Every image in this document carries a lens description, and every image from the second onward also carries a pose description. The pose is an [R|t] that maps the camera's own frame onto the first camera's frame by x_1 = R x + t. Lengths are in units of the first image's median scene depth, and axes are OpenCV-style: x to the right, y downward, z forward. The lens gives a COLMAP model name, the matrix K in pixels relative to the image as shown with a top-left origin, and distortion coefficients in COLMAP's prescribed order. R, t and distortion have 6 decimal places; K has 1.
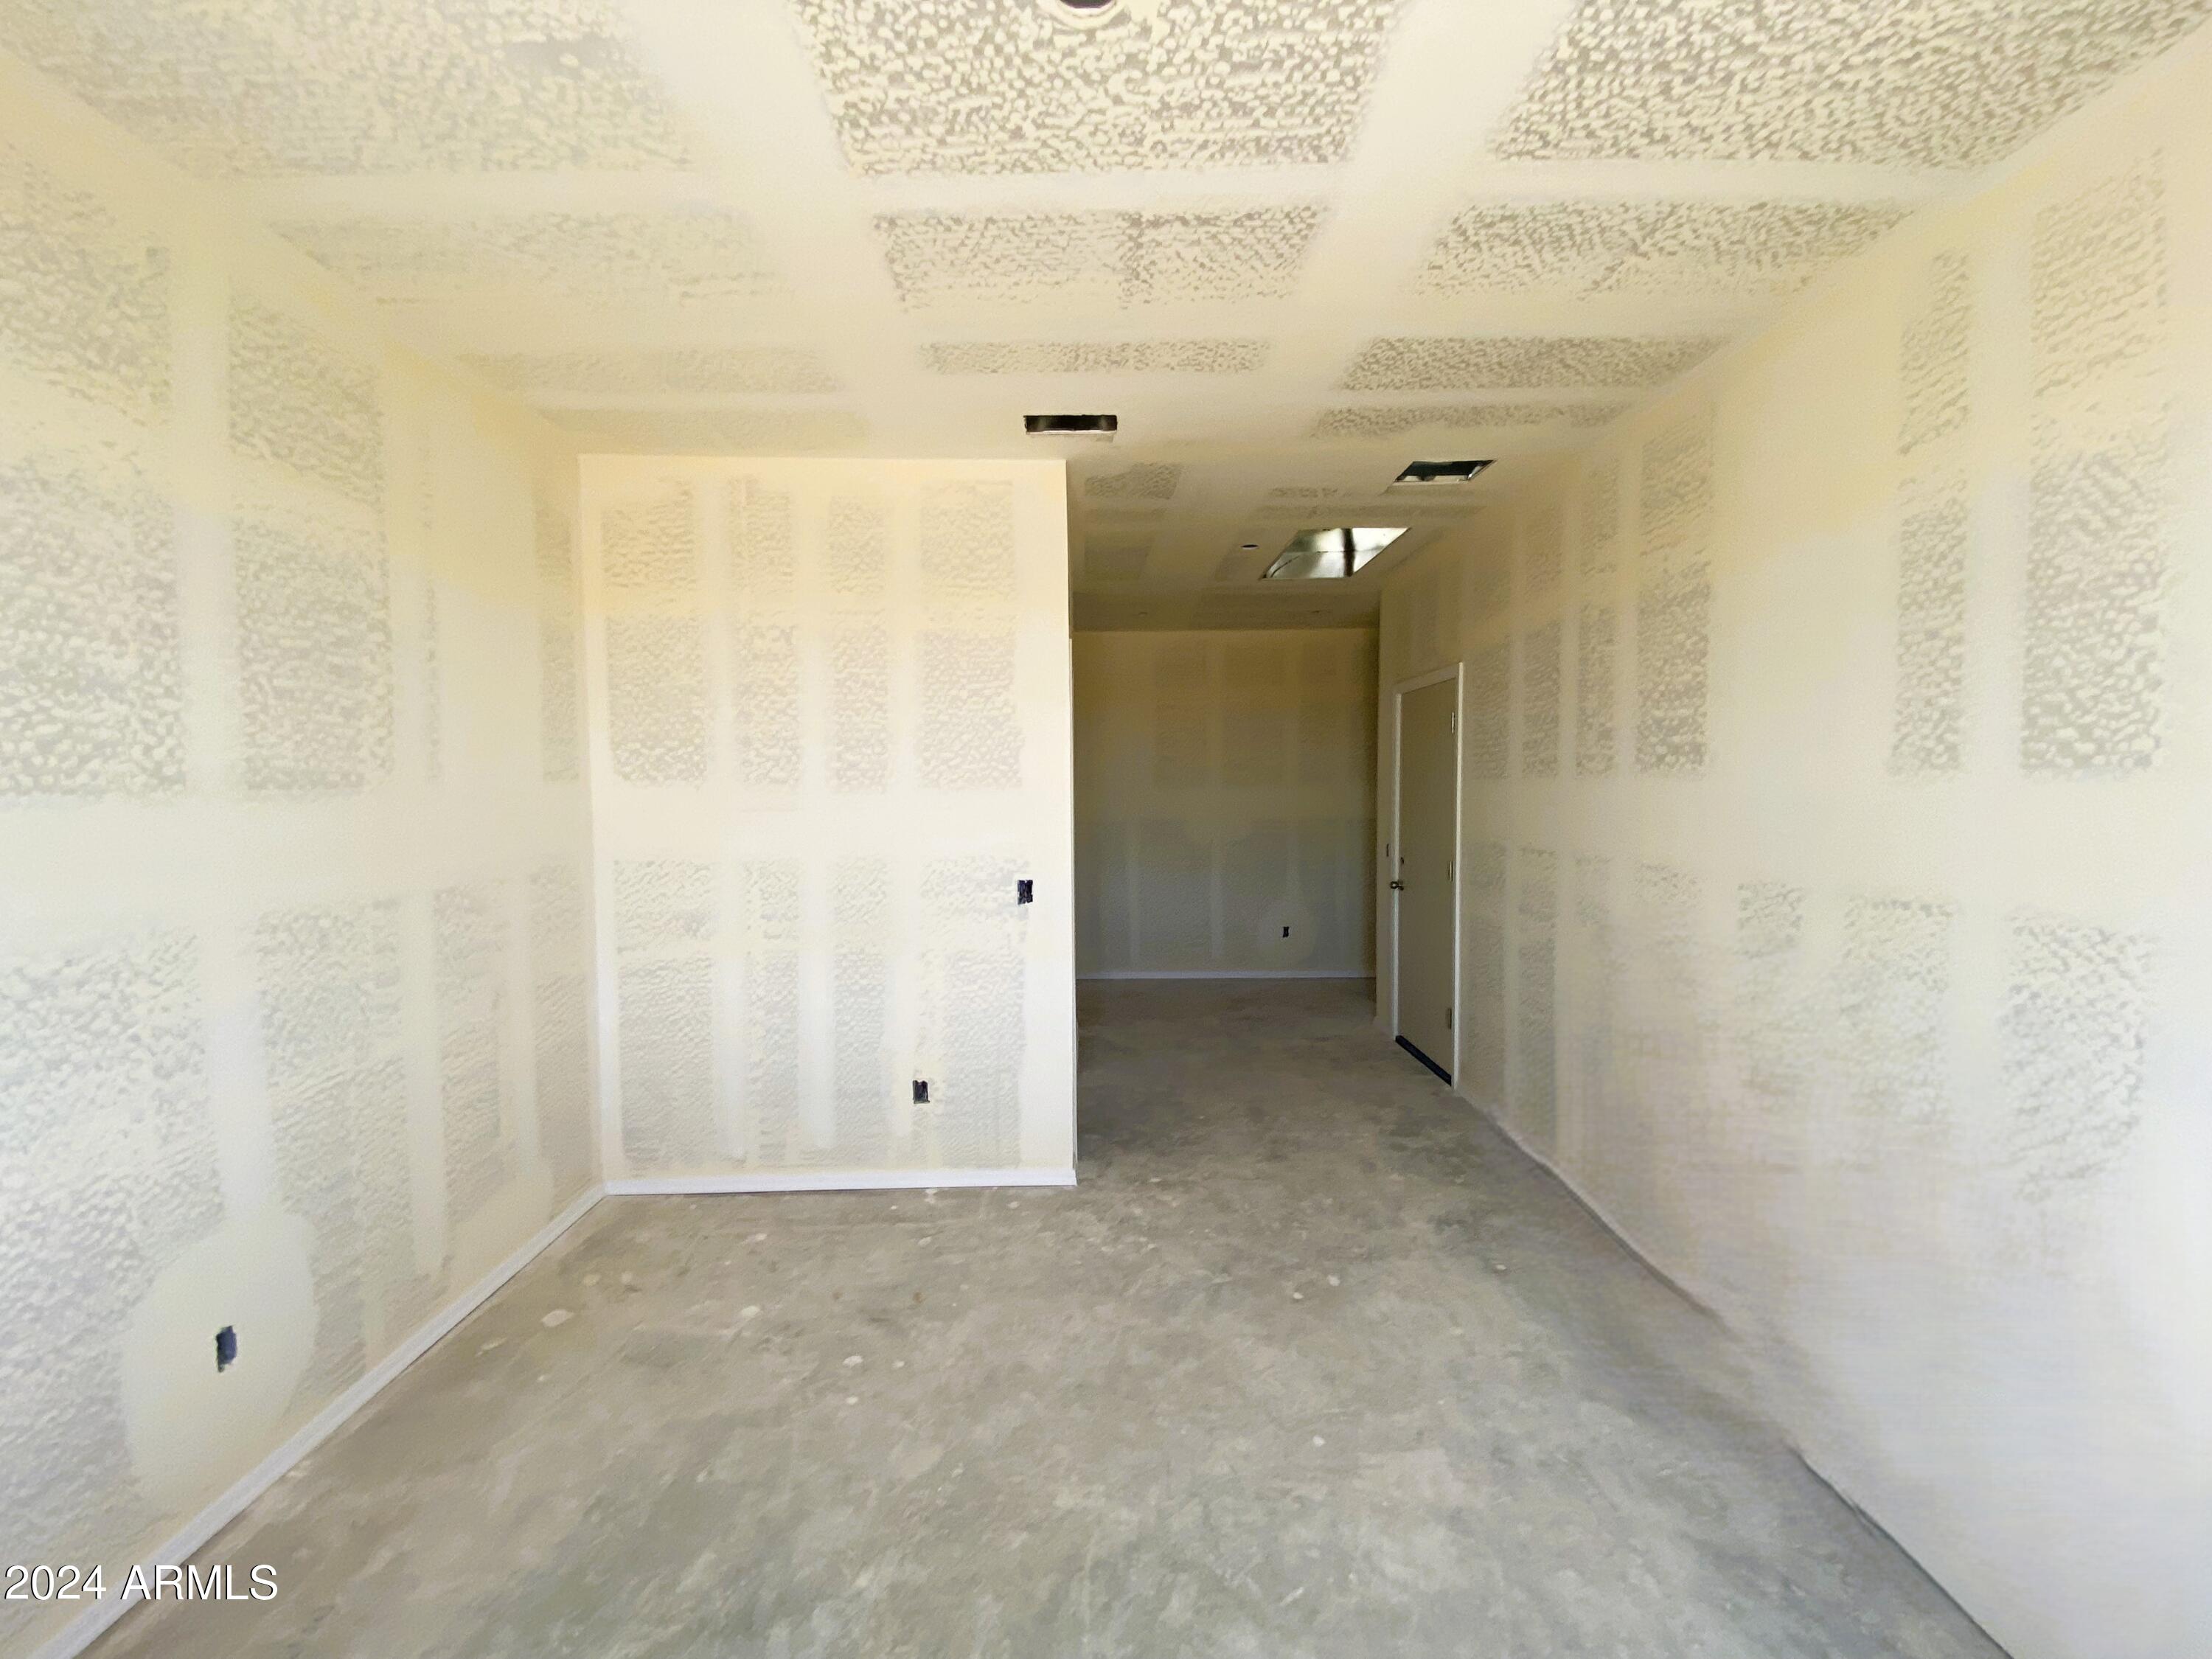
lens RADIAL K [[962.0, 0, 1106.0], [0, 962.0, 829.5], [0, 0, 1]] dist [0.029948, -0.022001]
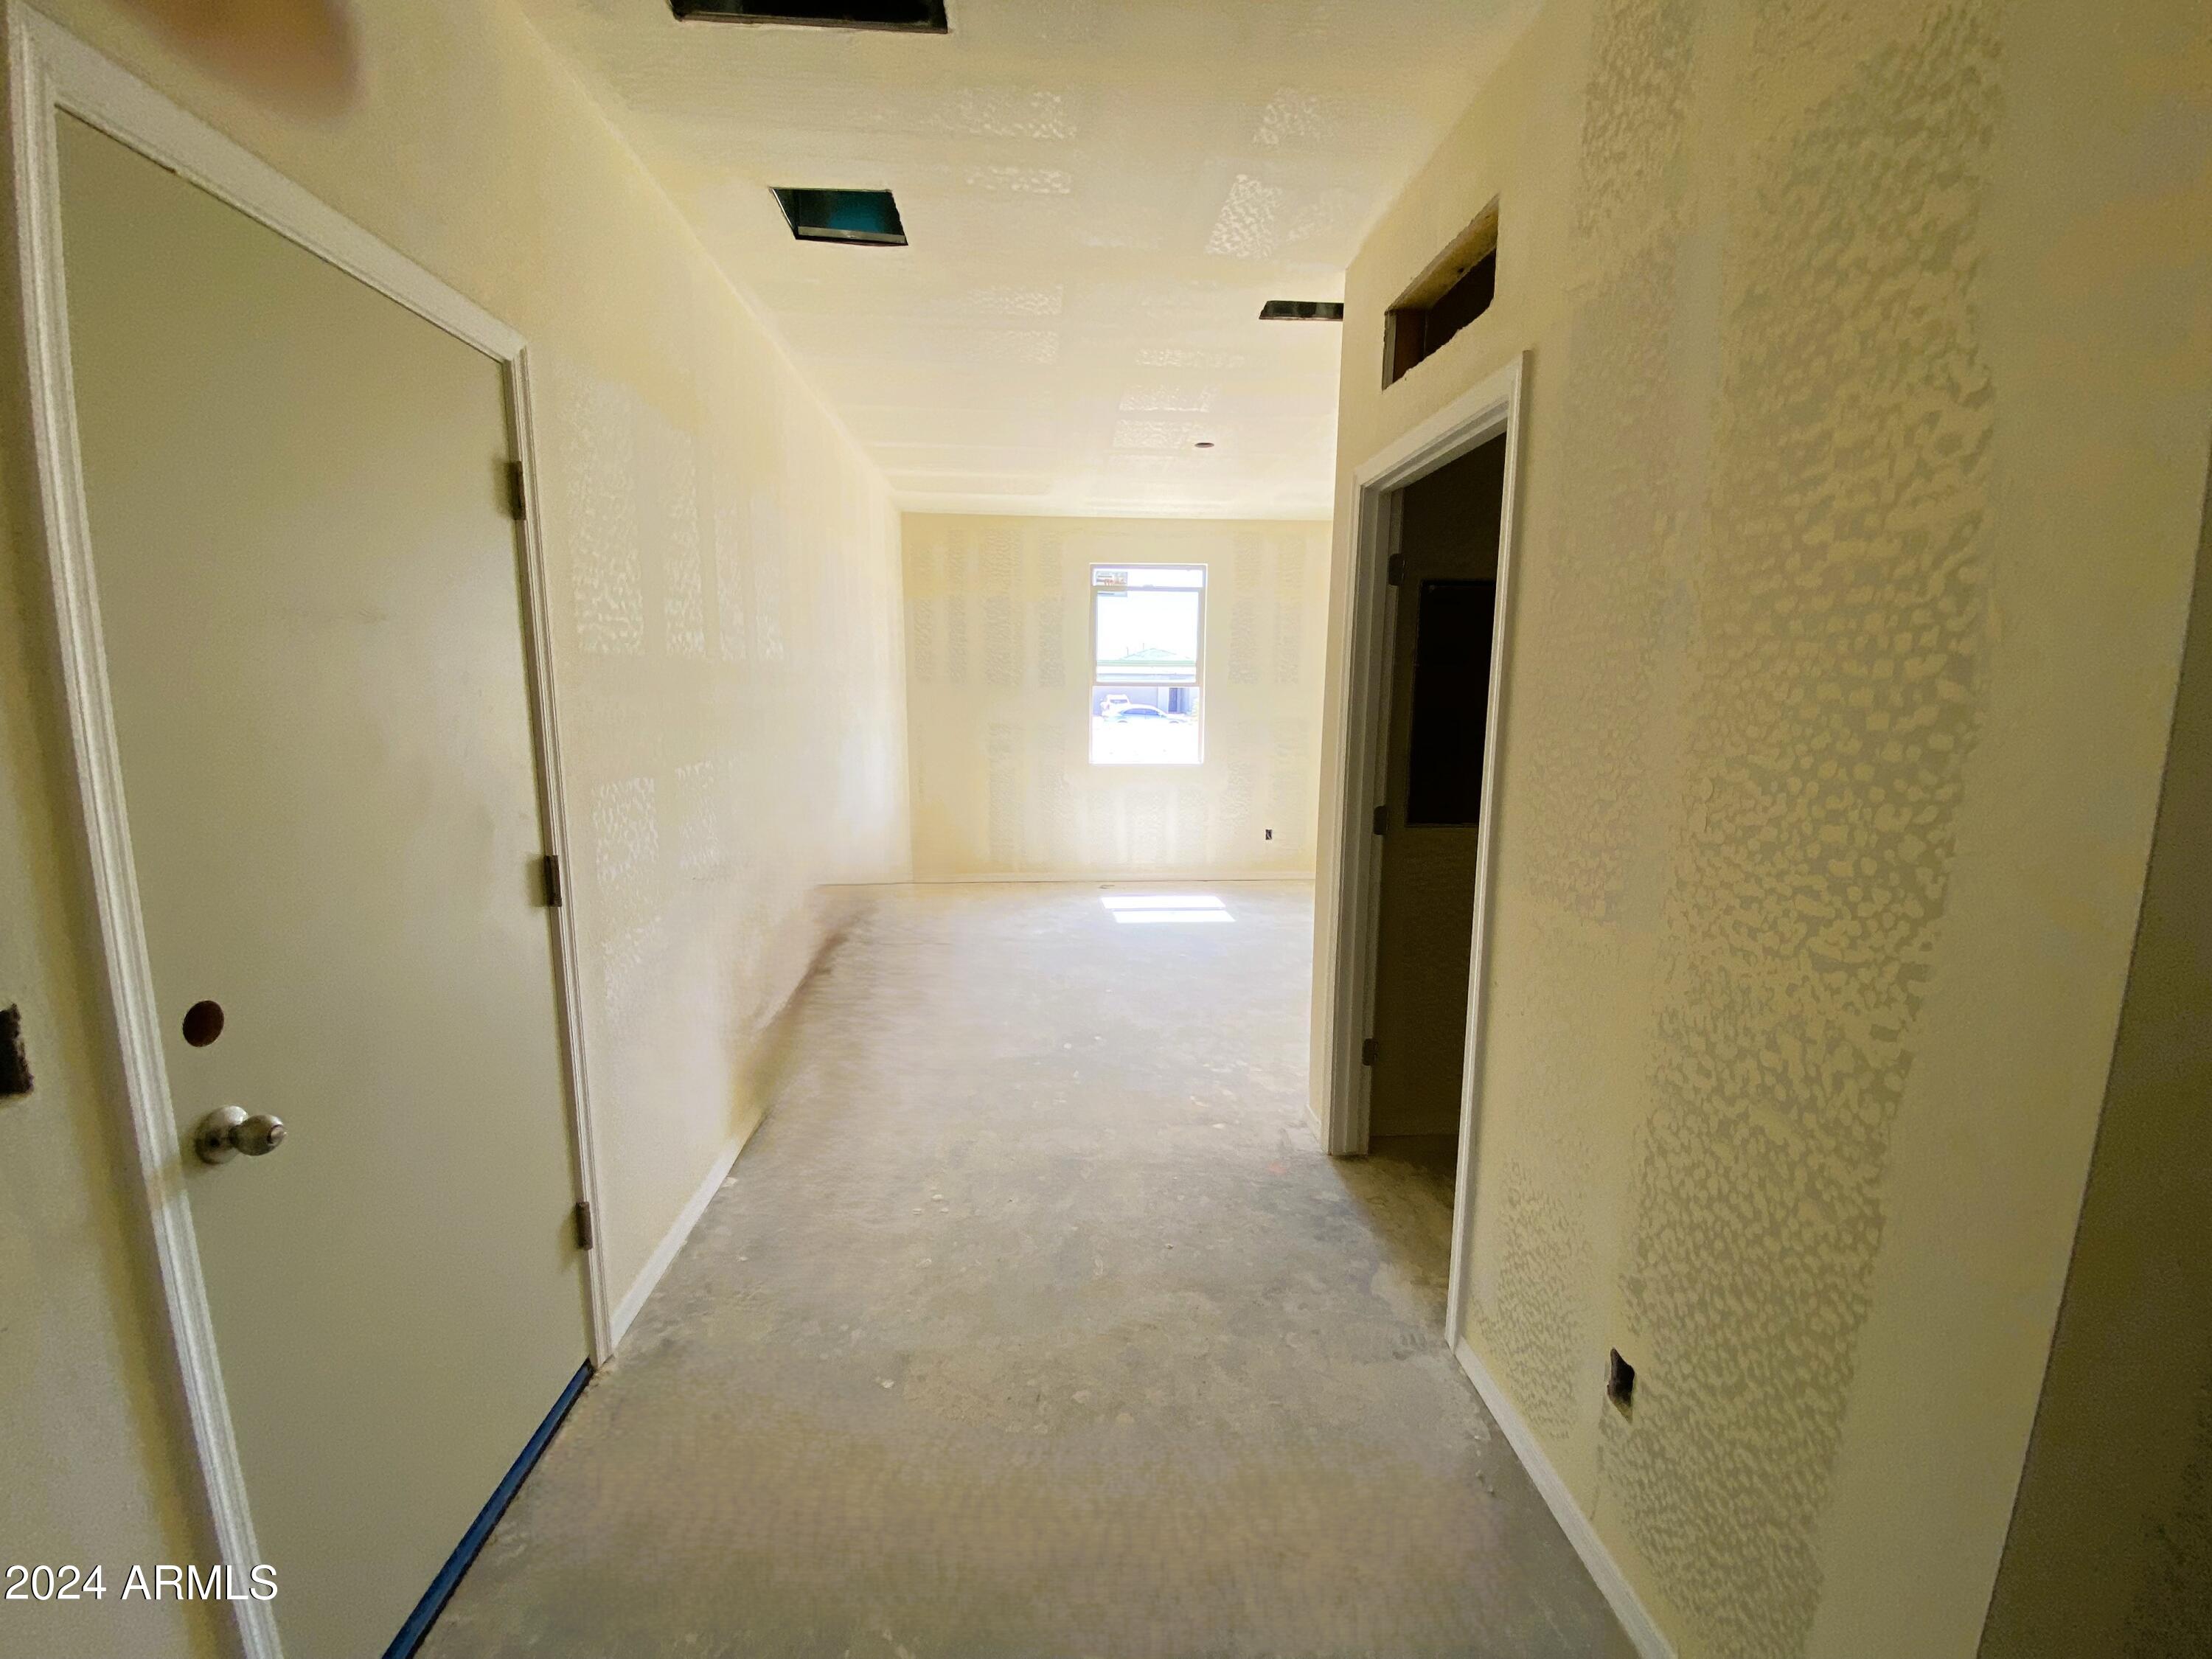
lens RADIAL K [[962.0, 0, 1106.0], [0, 962.0, 829.5], [0, 0, 1]] dist [0.029948, -0.022001]
pose [[-0.998930, 0.008339, -0.045485, 0.368227], [-0.000323, 0.982324, 0.187190, -0.131781], [0.046242, 0.187004, -0.981270, 3.480462]]
